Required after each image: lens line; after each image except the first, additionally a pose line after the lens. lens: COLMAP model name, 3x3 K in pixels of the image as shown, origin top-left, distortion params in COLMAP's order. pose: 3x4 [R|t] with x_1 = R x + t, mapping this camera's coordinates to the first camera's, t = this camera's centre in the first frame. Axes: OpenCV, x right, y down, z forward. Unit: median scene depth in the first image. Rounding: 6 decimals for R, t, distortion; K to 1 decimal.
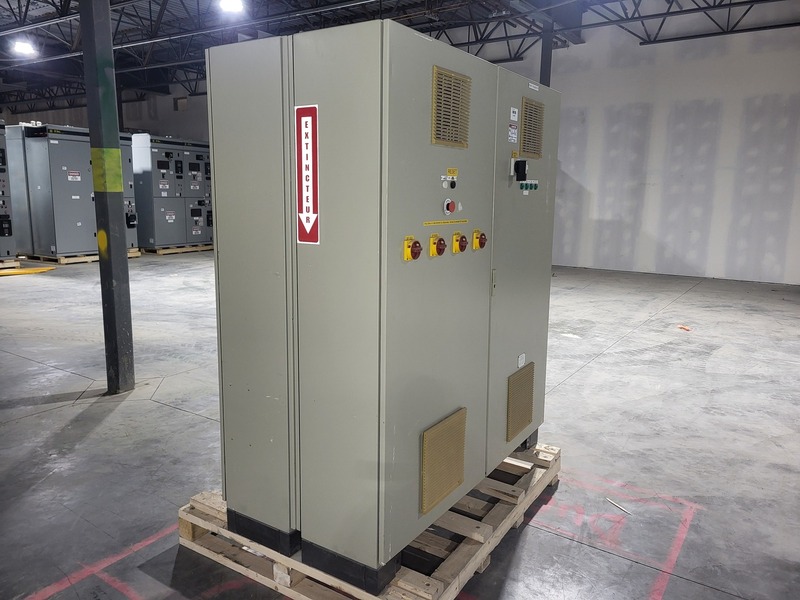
lens RADIAL K [[614.5, 0, 393.5], [0, 614.5, 298.9], [0, 0, 1]] dist [0.008343, -0.000527]
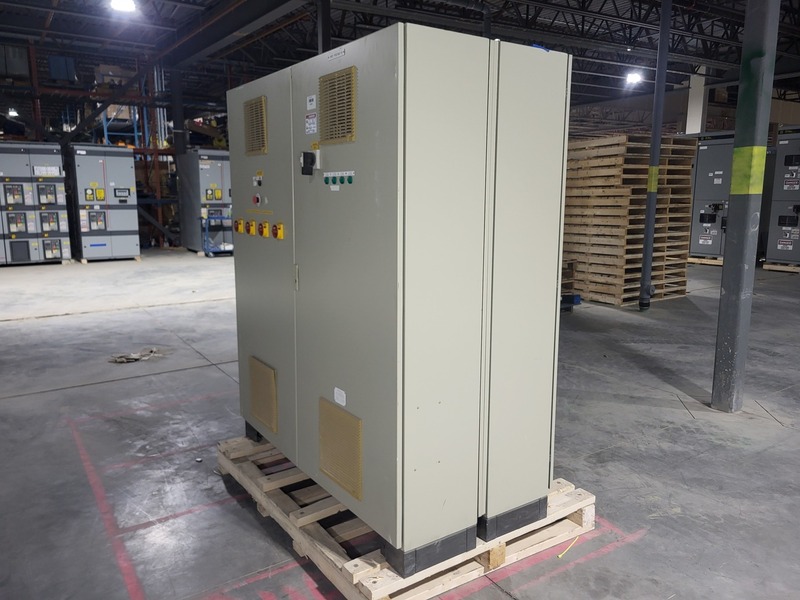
lens RADIAL K [[614.5, 0, 393.7], [0, 614.5, 299.3], [0, 0, 1]] dist [0.008343, -0.000527]
pose [[-0.407079, 0.145611, -0.901712, 0.913547], [-0.164737, 0.959318, 0.229284, -0.225023], [0.898414, 0.241883, -0.366530, 1.367449]]
